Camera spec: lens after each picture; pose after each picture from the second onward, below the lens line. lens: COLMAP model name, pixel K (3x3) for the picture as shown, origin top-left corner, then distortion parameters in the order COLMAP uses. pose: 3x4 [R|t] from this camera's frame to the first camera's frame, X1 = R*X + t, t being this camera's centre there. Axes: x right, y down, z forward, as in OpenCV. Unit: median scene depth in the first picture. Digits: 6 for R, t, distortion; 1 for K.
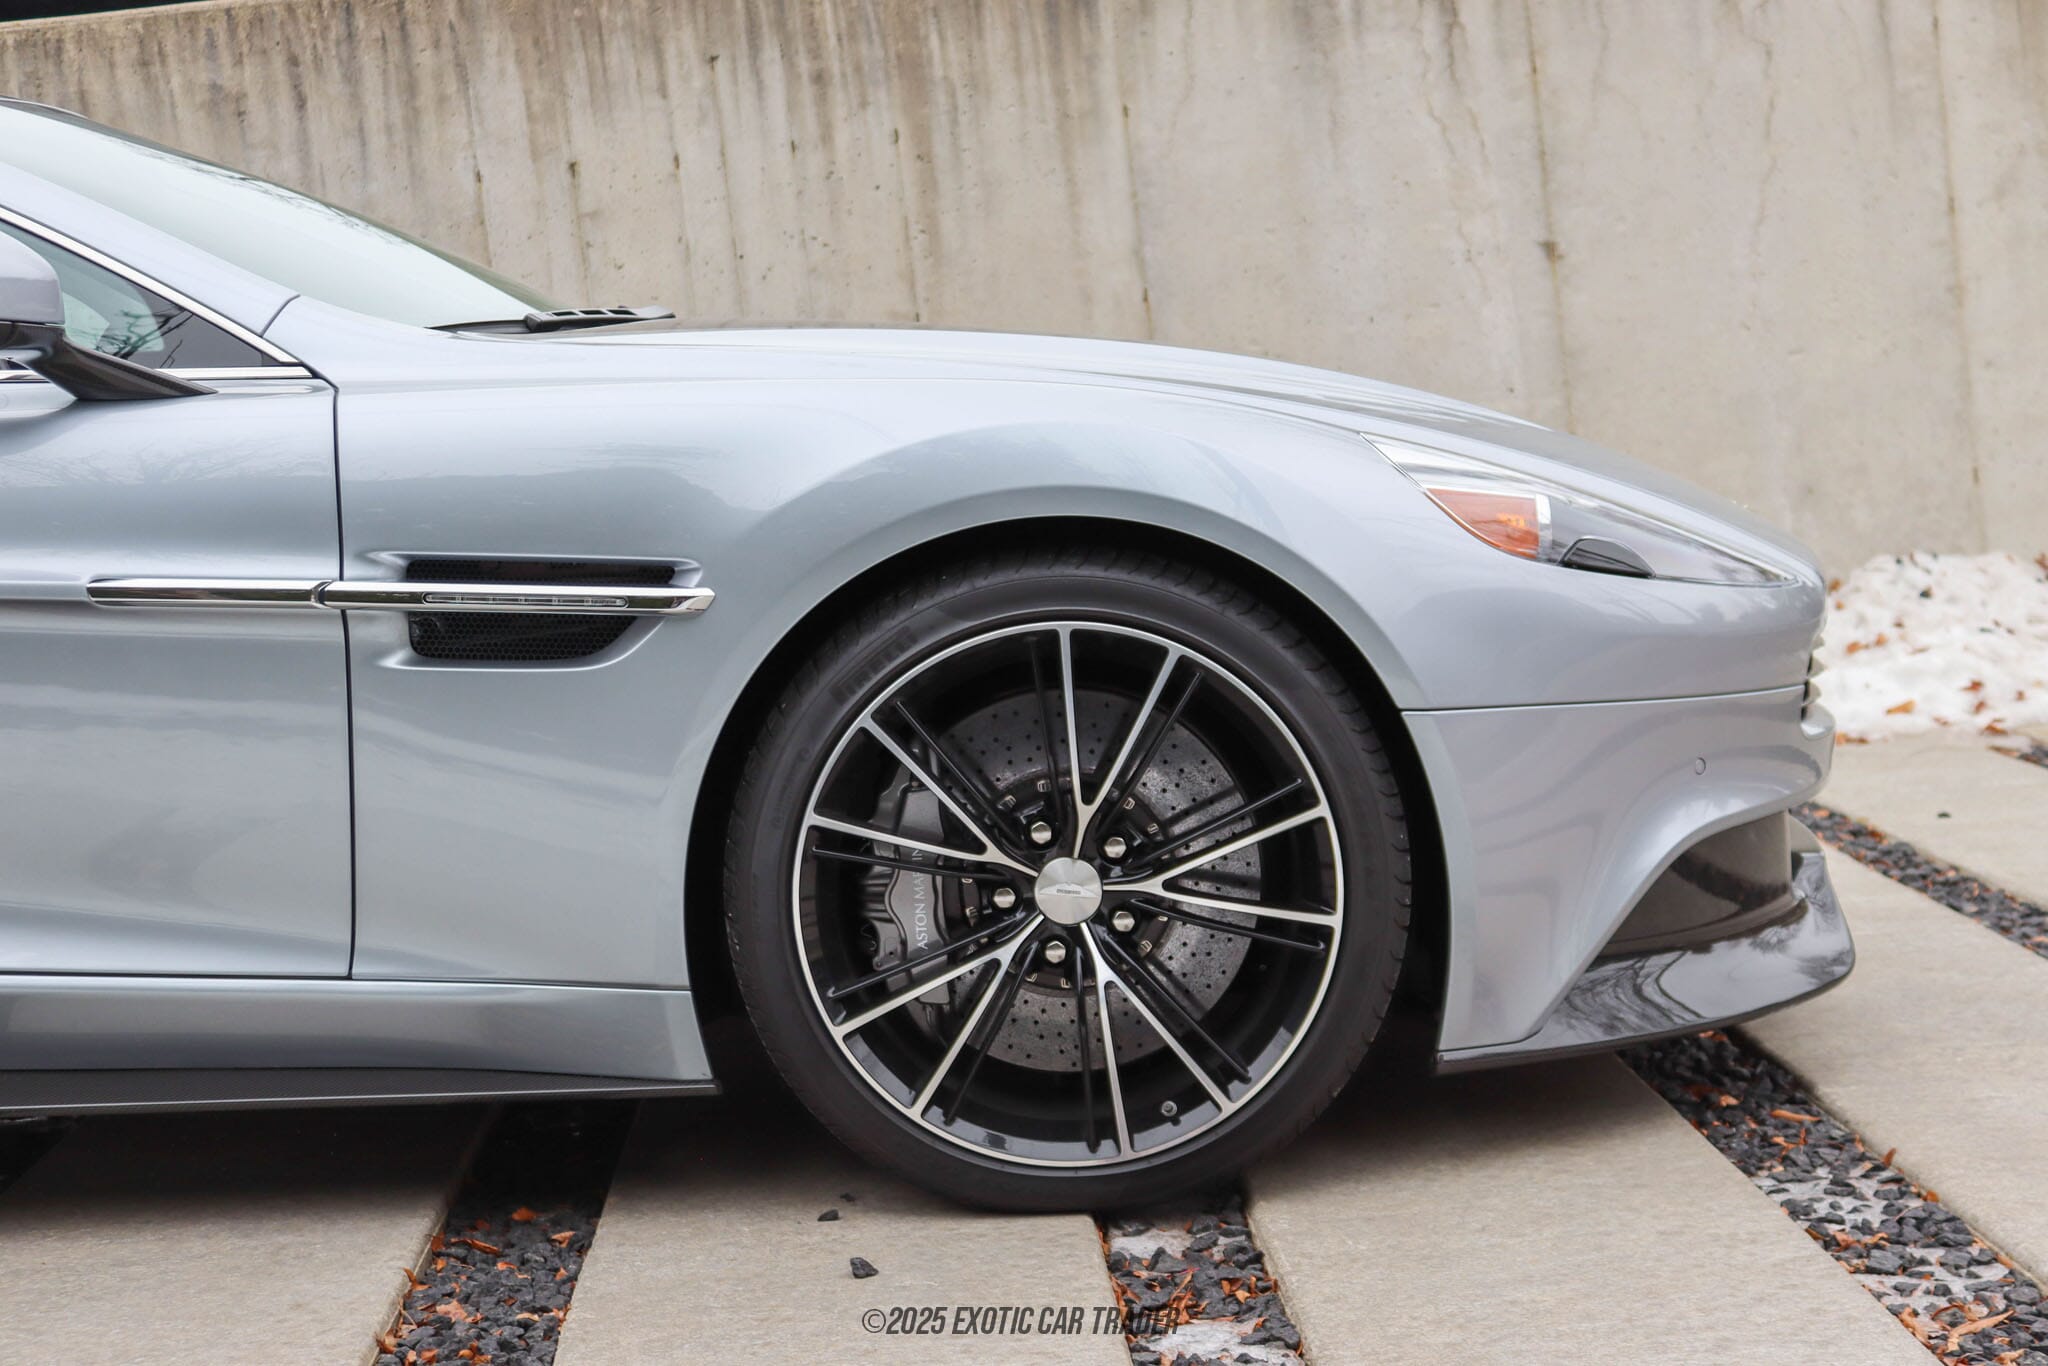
lens RADIAL K [[3181.5, 0, 1024.0], [0, 3181.5, 683.0], [0, 0, 1]] dist [-0.029851, 0.023654]
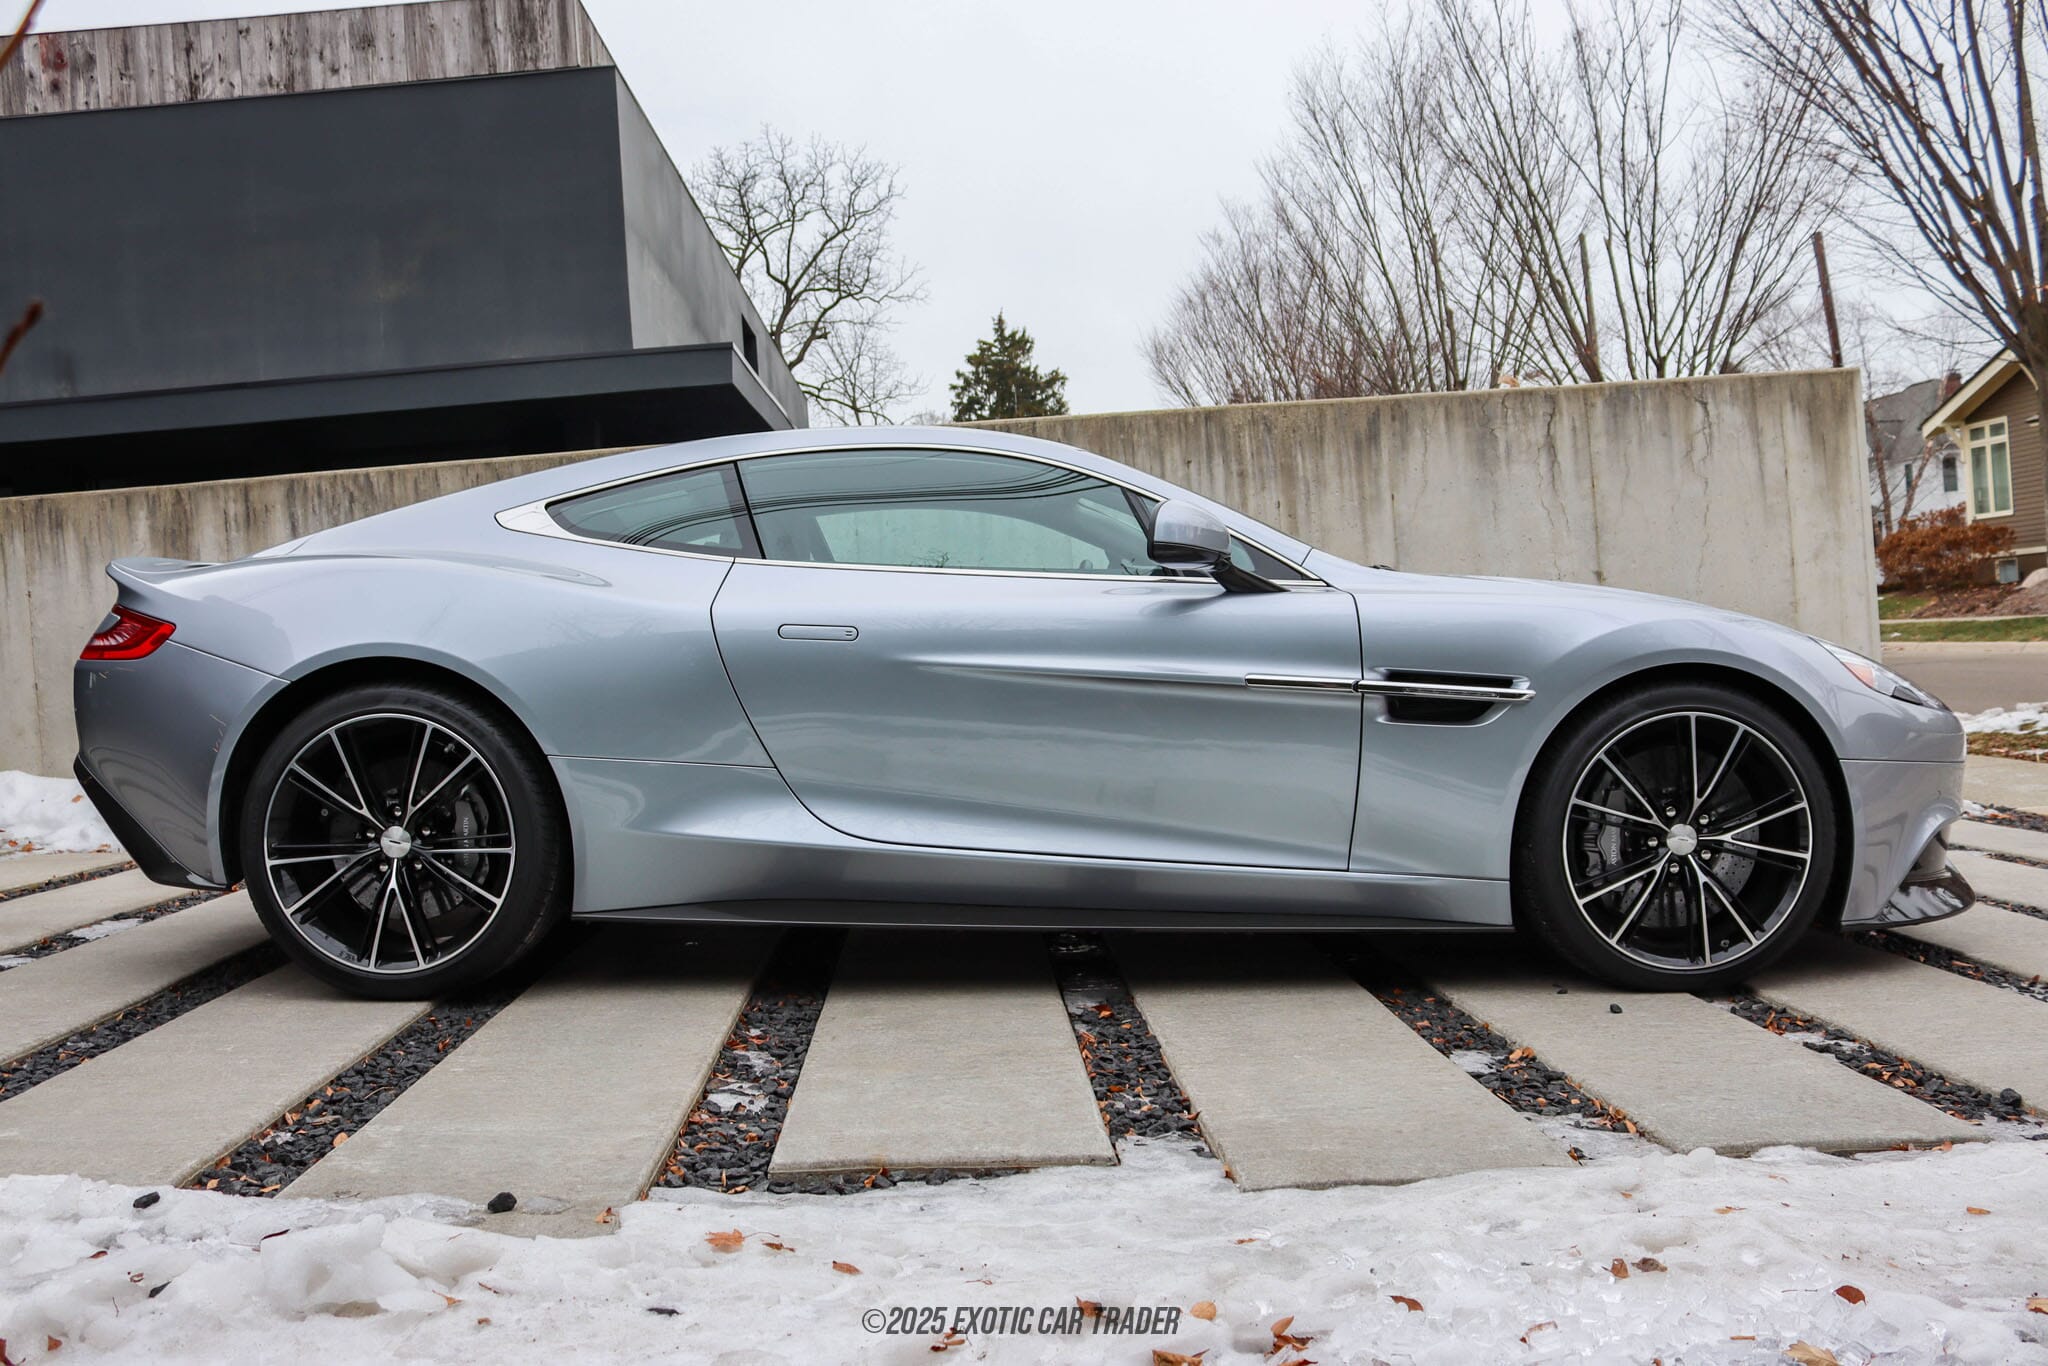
lens RADIAL K [[1733.5, 0, 1024.0], [0, 1733.5, 683.0], [0, 0, 1]] dist [-0.164271, 0.134564]
pose [[0.999133, 0.037766, -0.017523, -0.176363], [-0.039031, 0.996145, -0.078565, 0.028928], [0.014488, 0.079181, 0.996755, -0.062475]]
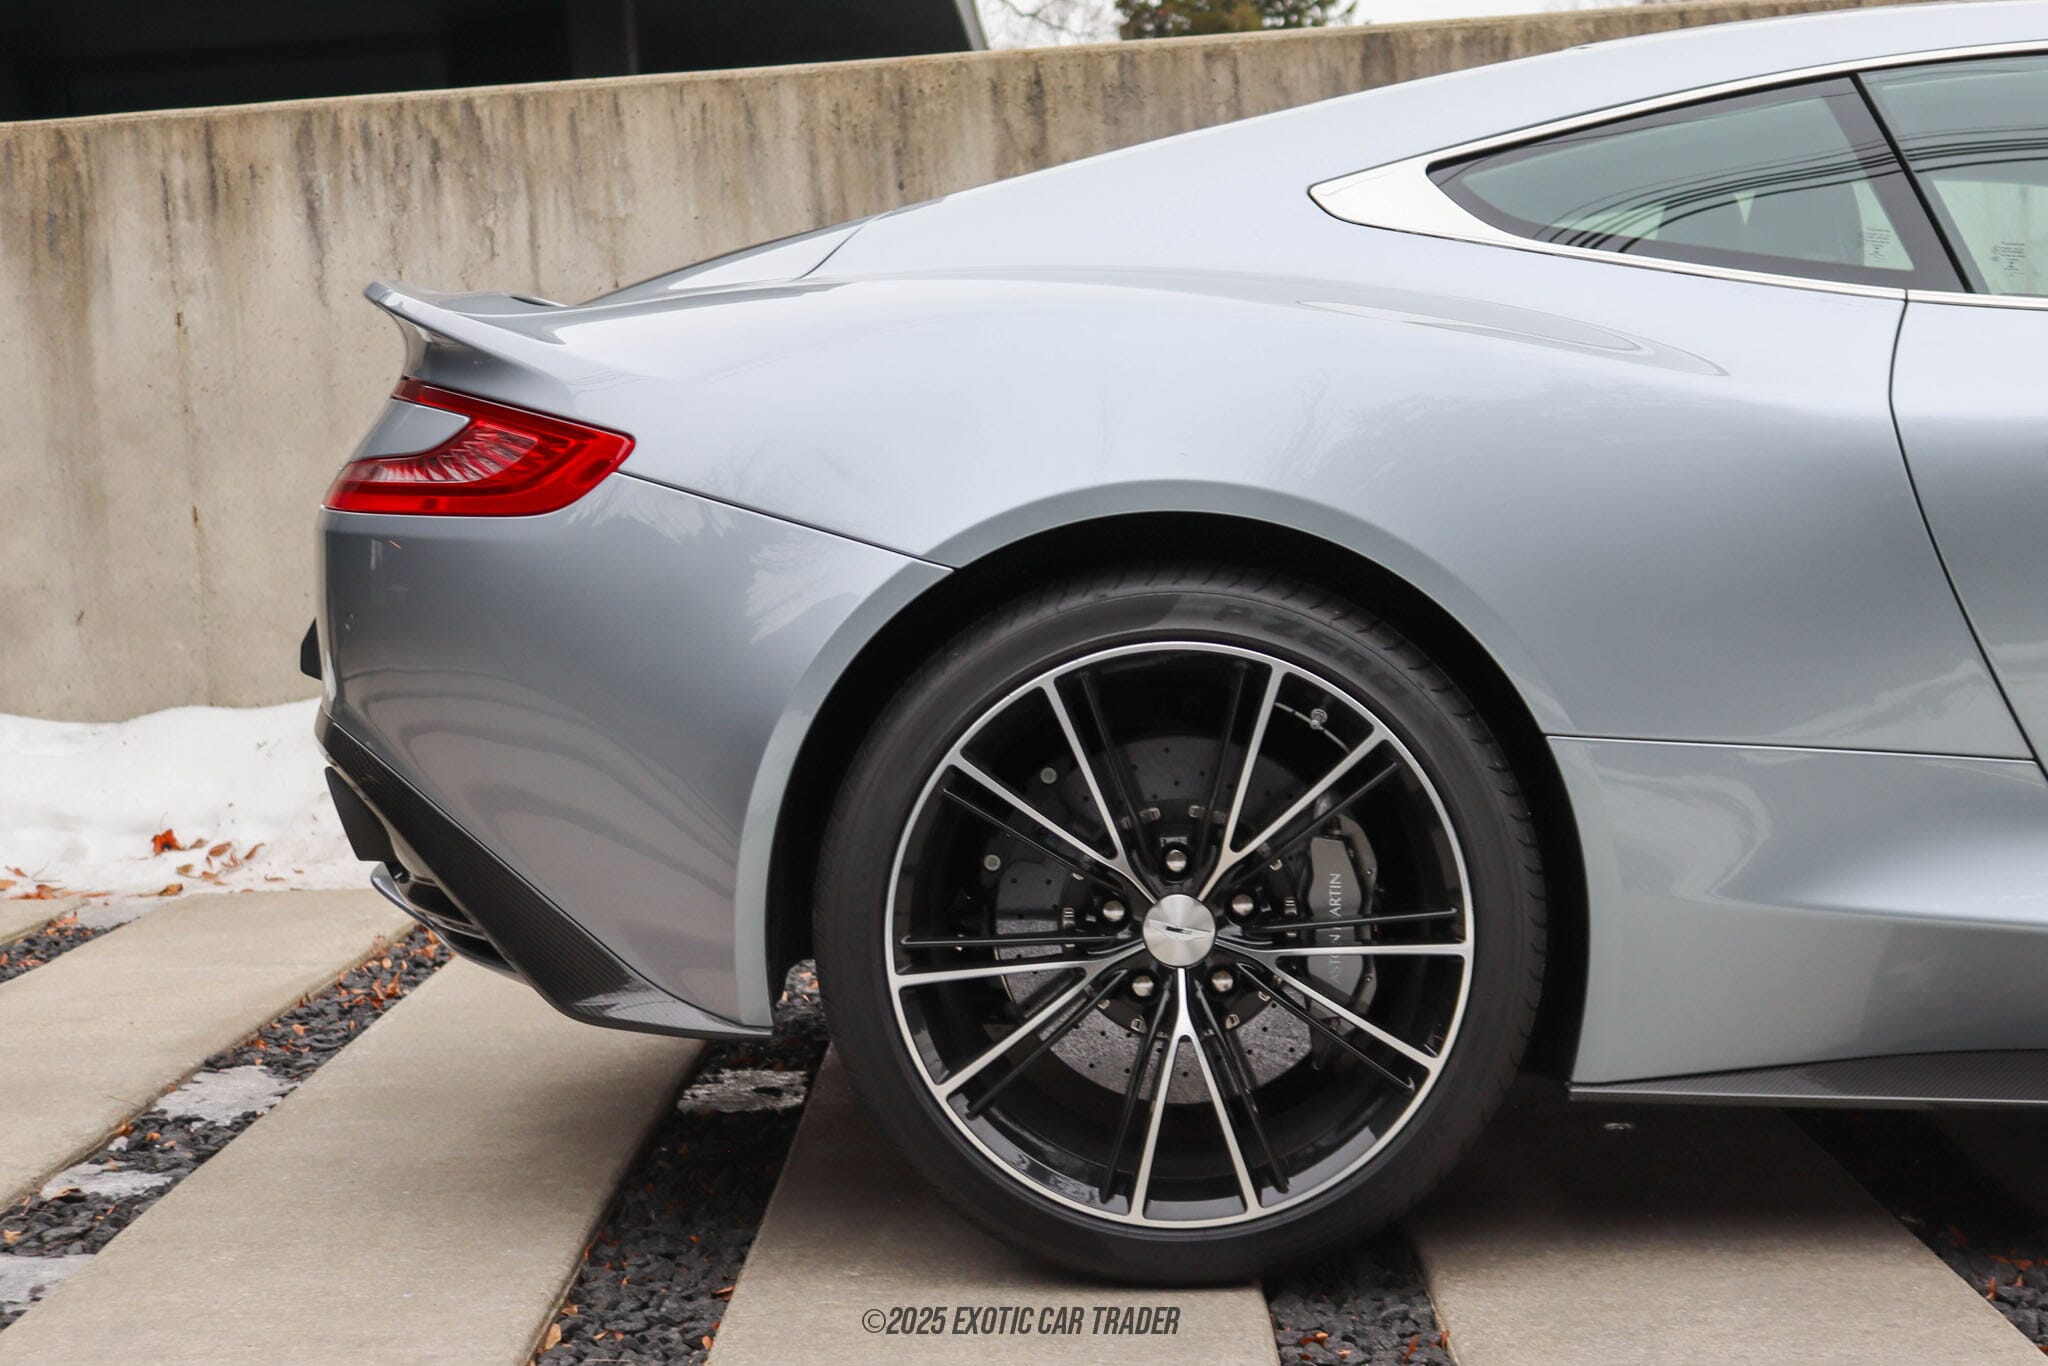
lens RADIAL K [[3181.5, 0, 1024.0], [0, 3181.5, 683.0], [0, 0, 1]] dist [-0.029851, 0.023654]
pose [[0.998940, 0.039138, -0.024240, -0.384556], [-0.039667, 0.998976, -0.021739, 0.020926], [0.023364, 0.022678, 0.999470, 0.022551]]
